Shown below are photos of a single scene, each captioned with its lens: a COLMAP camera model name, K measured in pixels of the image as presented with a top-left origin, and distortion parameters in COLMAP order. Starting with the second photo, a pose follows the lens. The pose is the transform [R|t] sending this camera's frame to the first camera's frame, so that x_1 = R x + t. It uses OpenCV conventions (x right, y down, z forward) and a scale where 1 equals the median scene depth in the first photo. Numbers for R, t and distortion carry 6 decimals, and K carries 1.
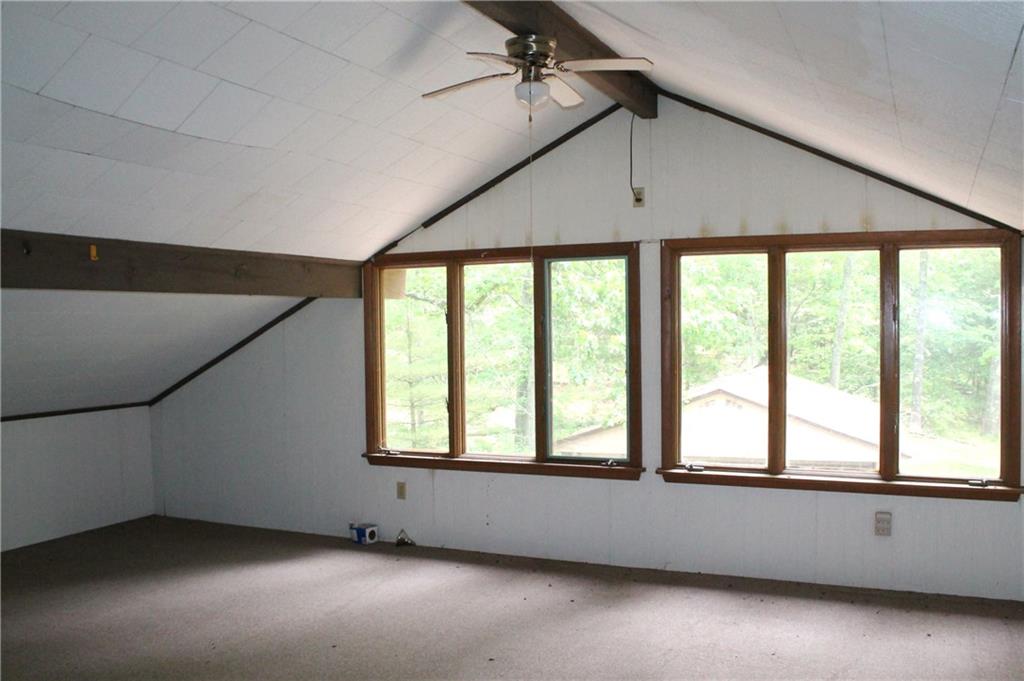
lens RADIAL K [[880.3, 0, 517.4], [0, 880.3, 333.3], [0, 0, 1]] dist [-0.156715, 0.129395]
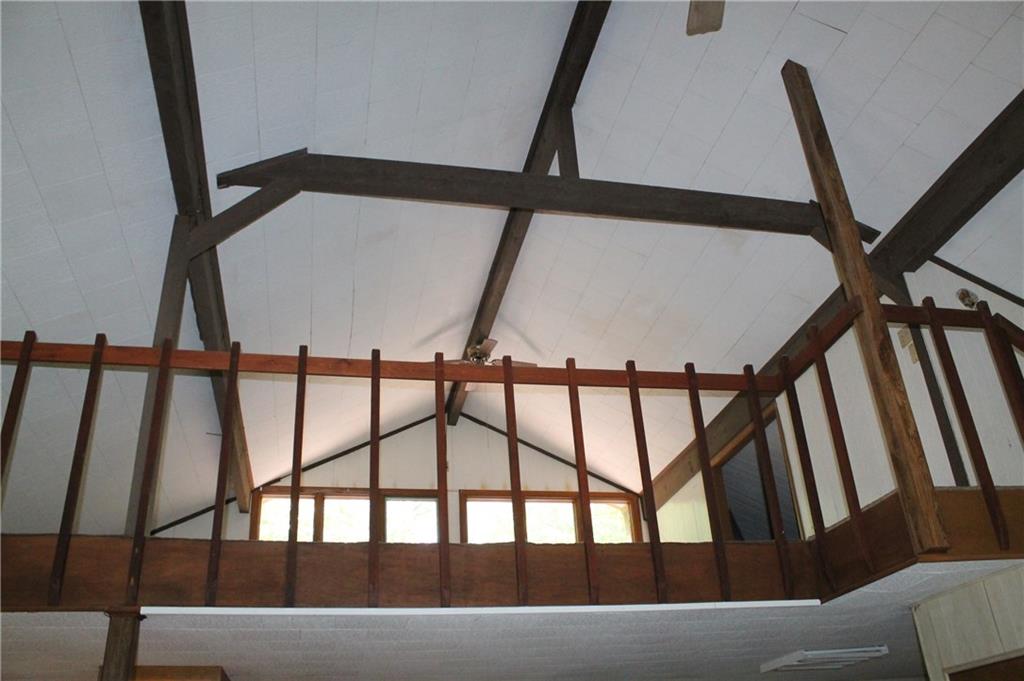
lens RADIAL K [[880.3, 0, 517.4], [0, 880.3, 333.3], [0, 0, 1]] dist [-0.156715, 0.129395]
pose [[0.810879, 0.255806, 0.526344, -0.746752], [0.055415, 0.861800, -0.504212, 0.515659], [-0.582584, 0.438022, 0.684640, -0.407170]]
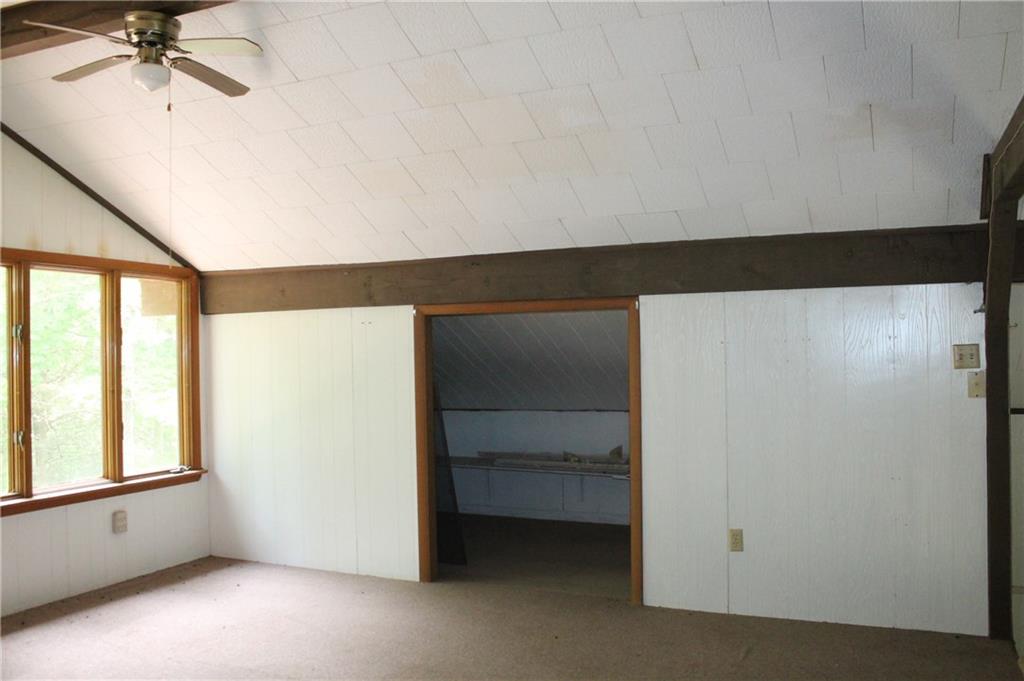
lens RADIAL K [[880.3, 0, 517.4], [0, 880.3, 333.3], [0, 0, 1]] dist [-0.156715, 0.129395]
pose [[0.012304, 0.026143, 0.999583, -0.610492], [0.027222, 0.999279, -0.026470, 0.019045], [-0.999554, 0.027536, 0.011583, 0.420983]]
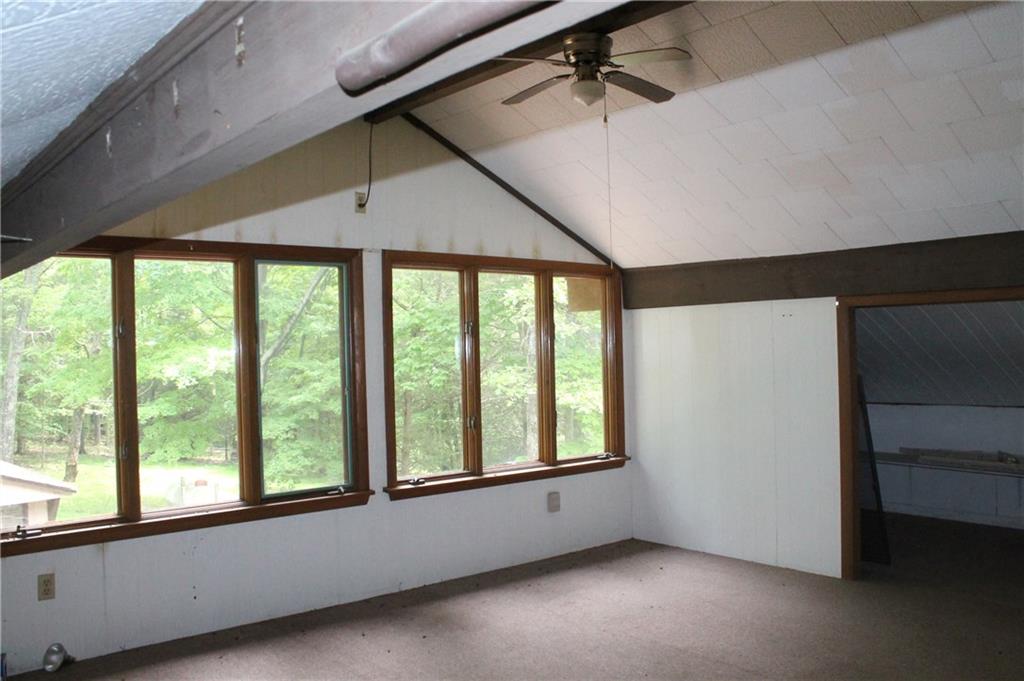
lens RADIAL K [[880.3, 0, 517.4], [0, 880.3, 333.3], [0, 0, 1]] dist [-0.156715, 0.129395]
pose [[0.443036, 0.012811, 0.896412, -0.635930], [0.025772, 0.999303, -0.027019, 0.015057], [-0.896133, 0.035073, 0.442397, 0.444031]]
